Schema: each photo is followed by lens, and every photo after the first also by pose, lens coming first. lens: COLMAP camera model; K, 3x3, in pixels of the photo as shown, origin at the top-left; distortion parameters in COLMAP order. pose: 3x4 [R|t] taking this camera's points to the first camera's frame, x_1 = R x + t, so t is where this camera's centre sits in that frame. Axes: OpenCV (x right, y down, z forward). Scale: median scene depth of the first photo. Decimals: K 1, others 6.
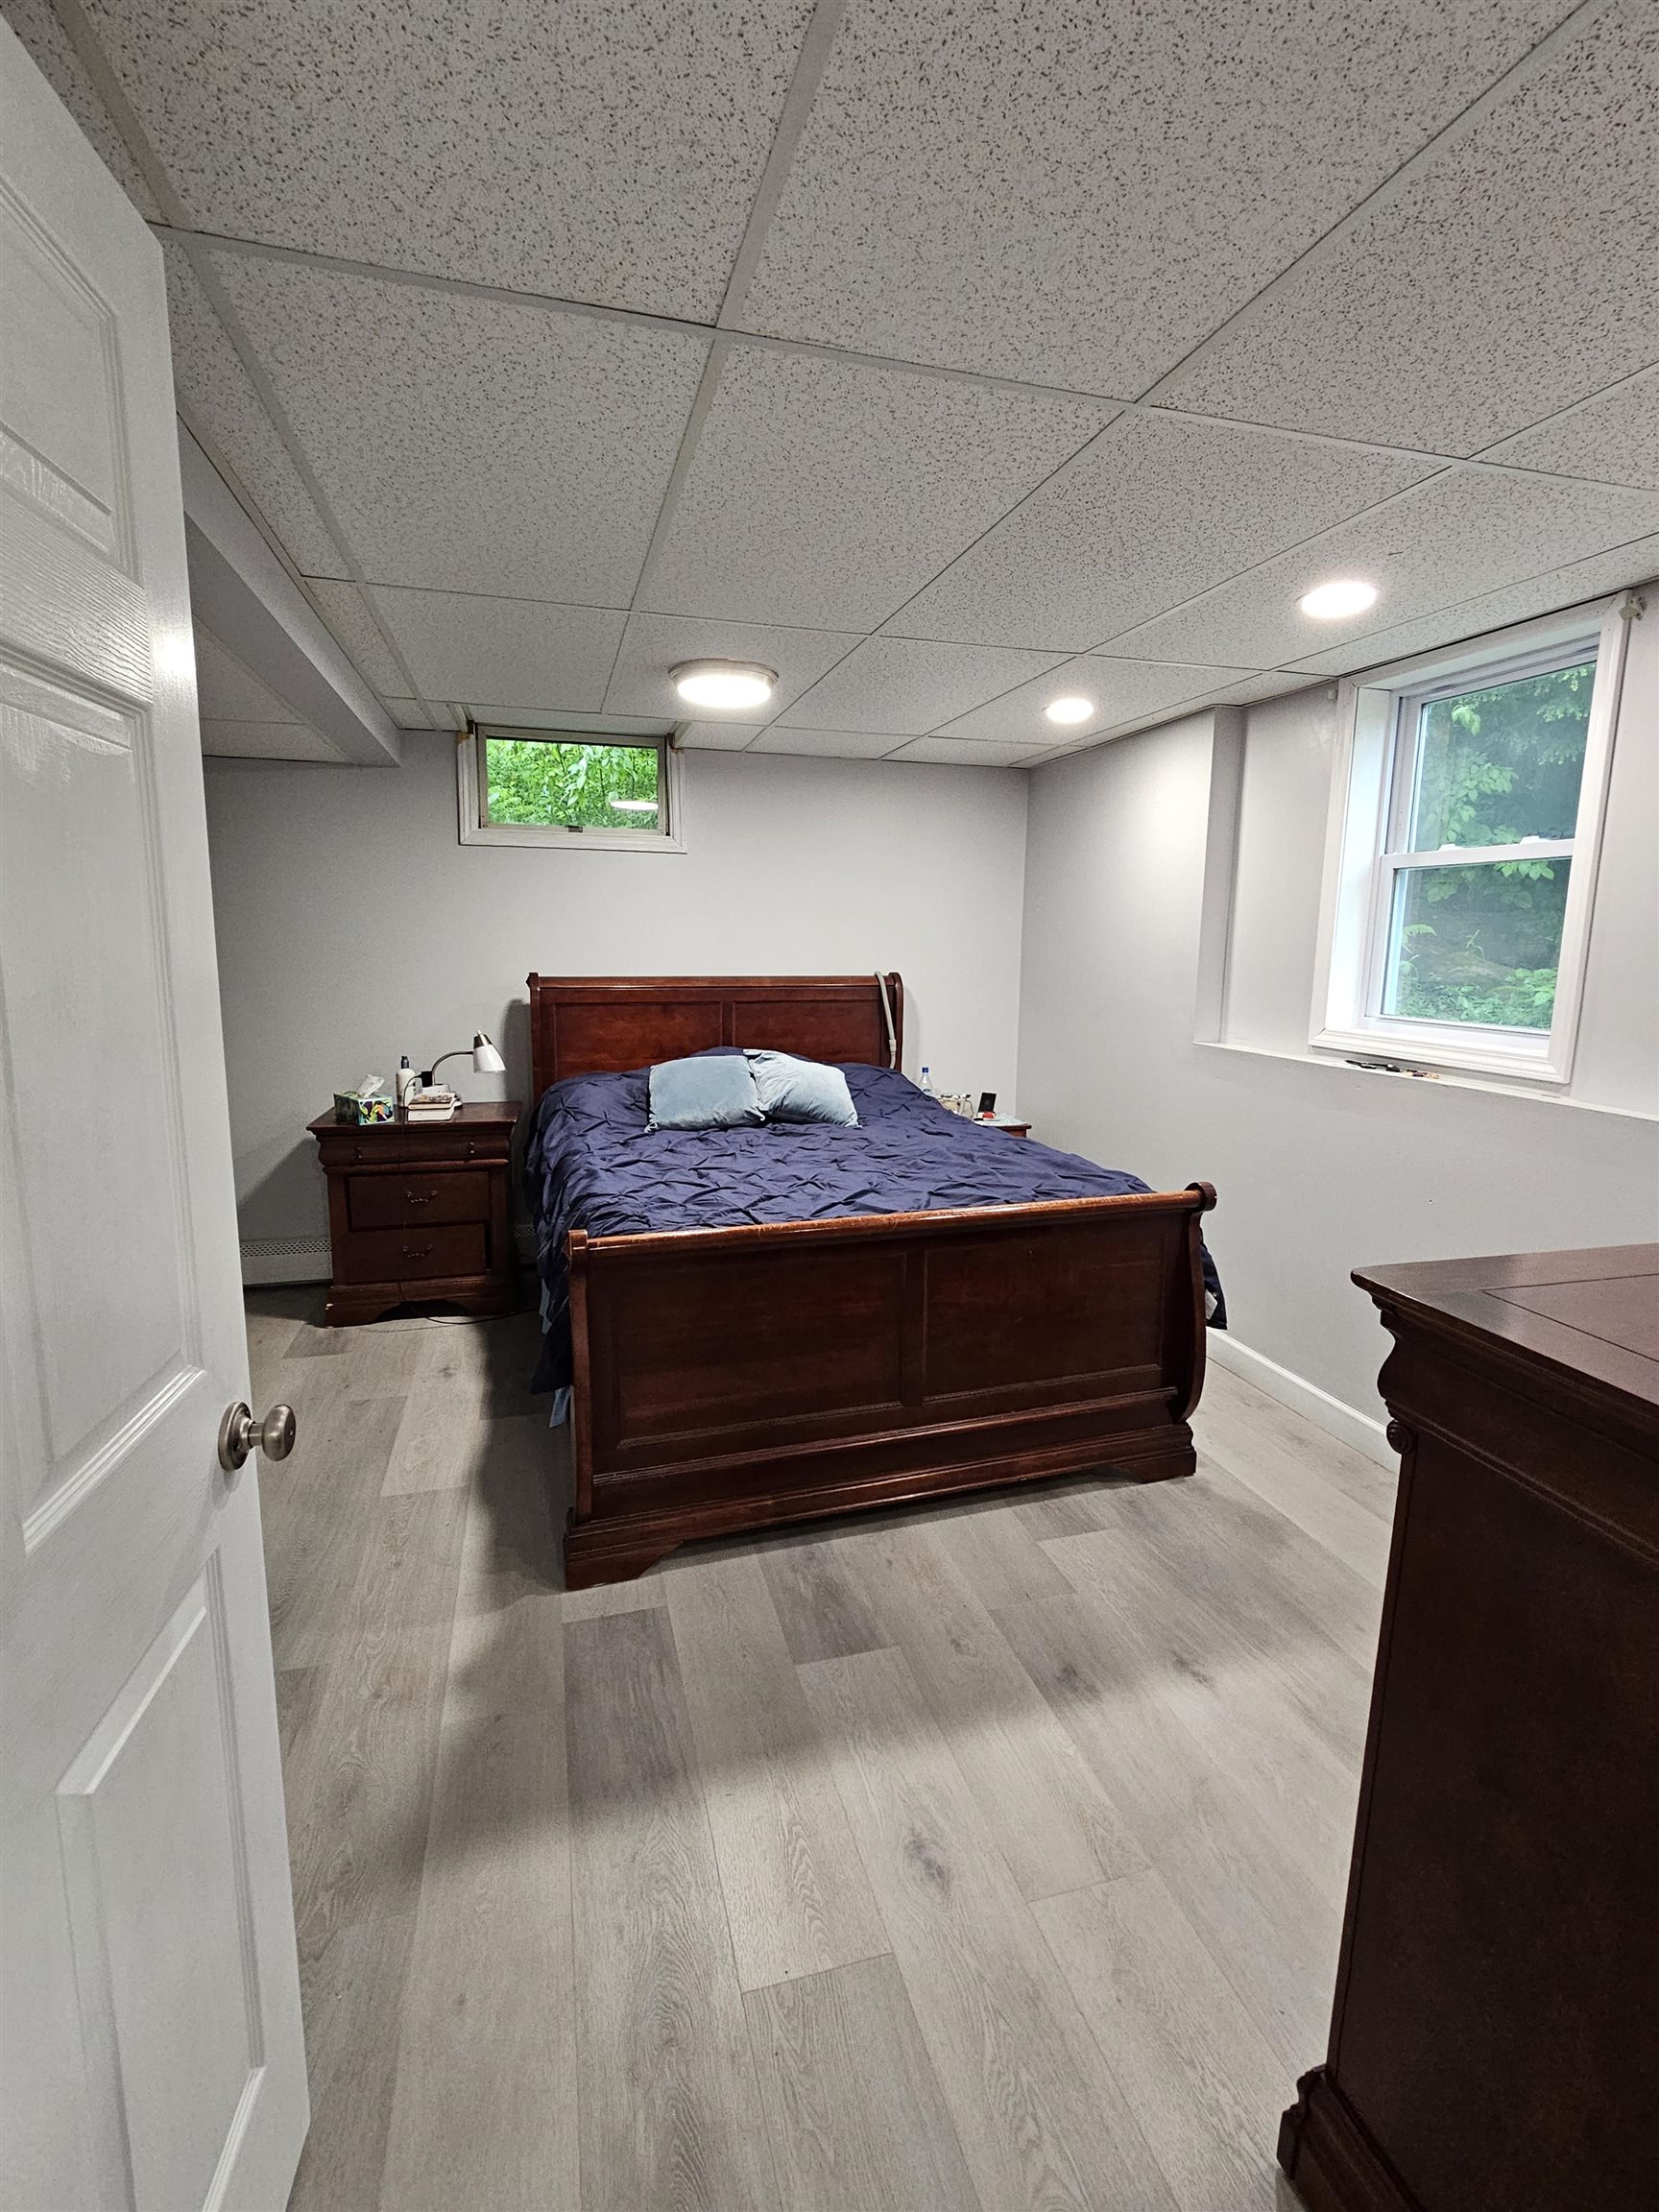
lens RADIAL K [[1013.2, 0, 832.7], [0, 1013.2, 1100.0], [0, 0, 1]] dist [-0.015162, 0.002223]
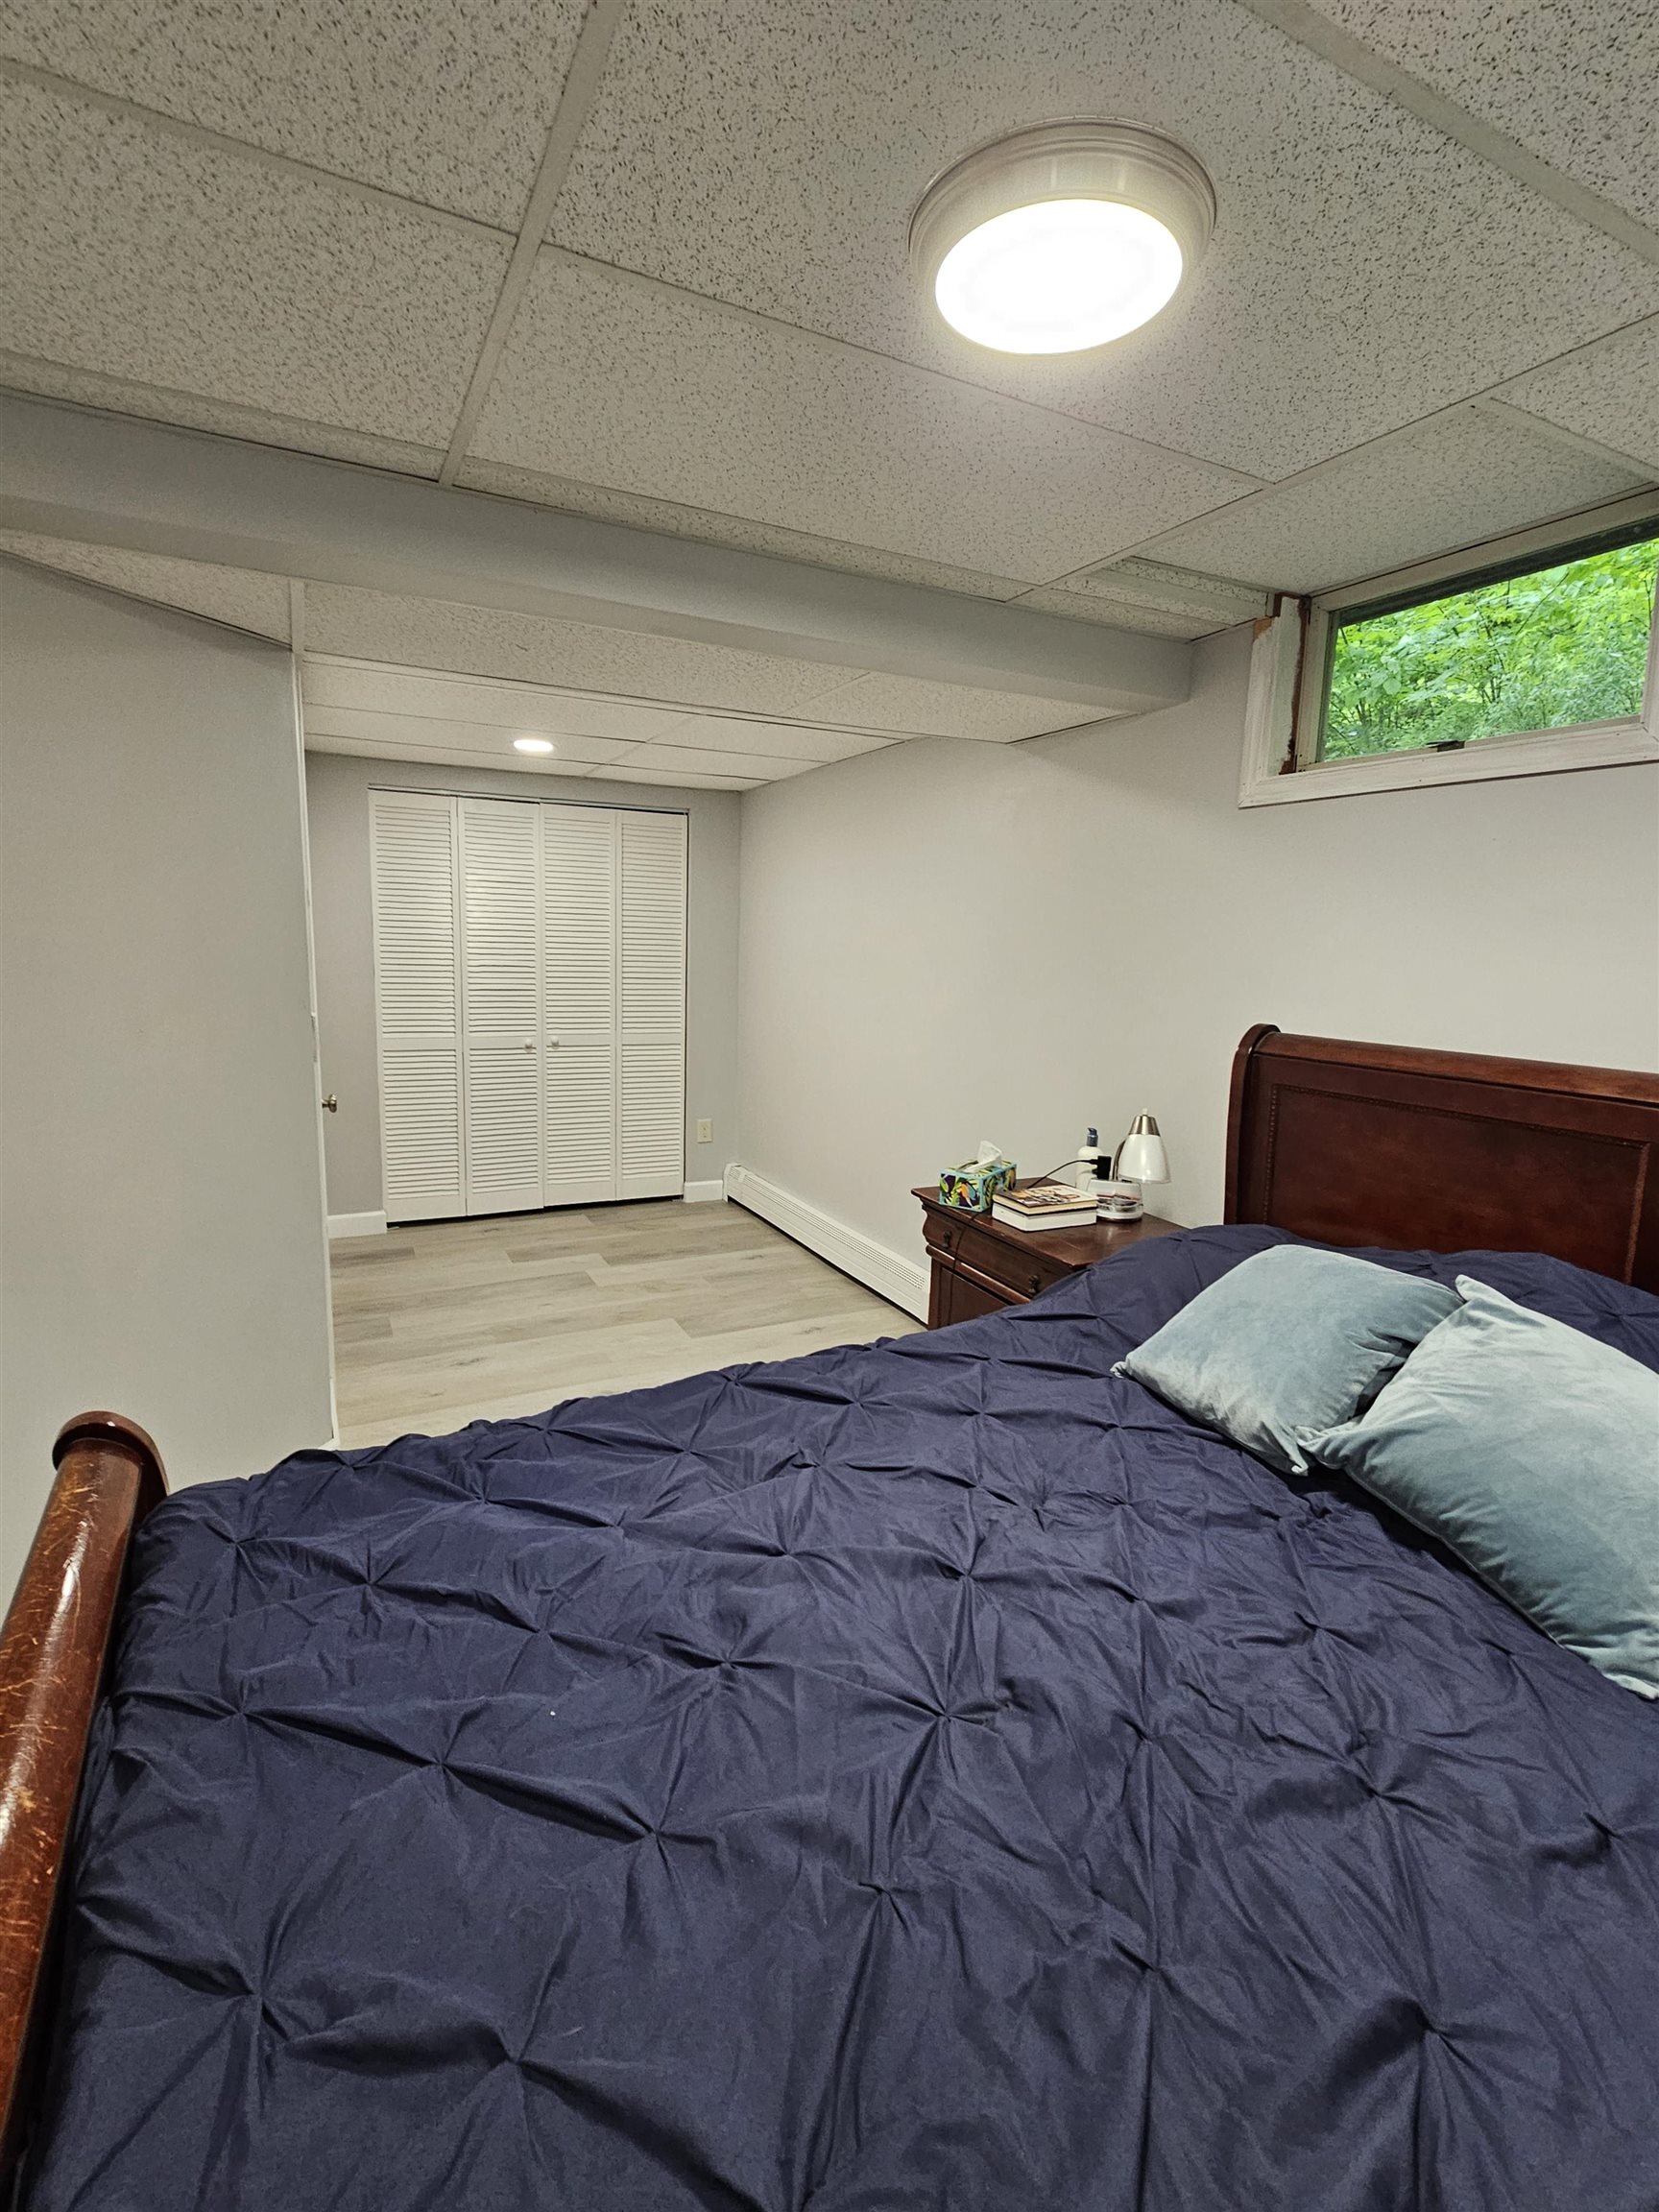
lens RADIAL K [[1013.2, 0, 828.9], [0, 1013.2, 1097.1], [0, 0, 1]] dist [-0.015162, 0.002223]
pose [[0.196203, 0.147581, -0.969394, 0.210328], [-0.179821, 0.977259, 0.112383, -0.112510], [0.963934, 0.152267, 0.218279, 0.696599]]
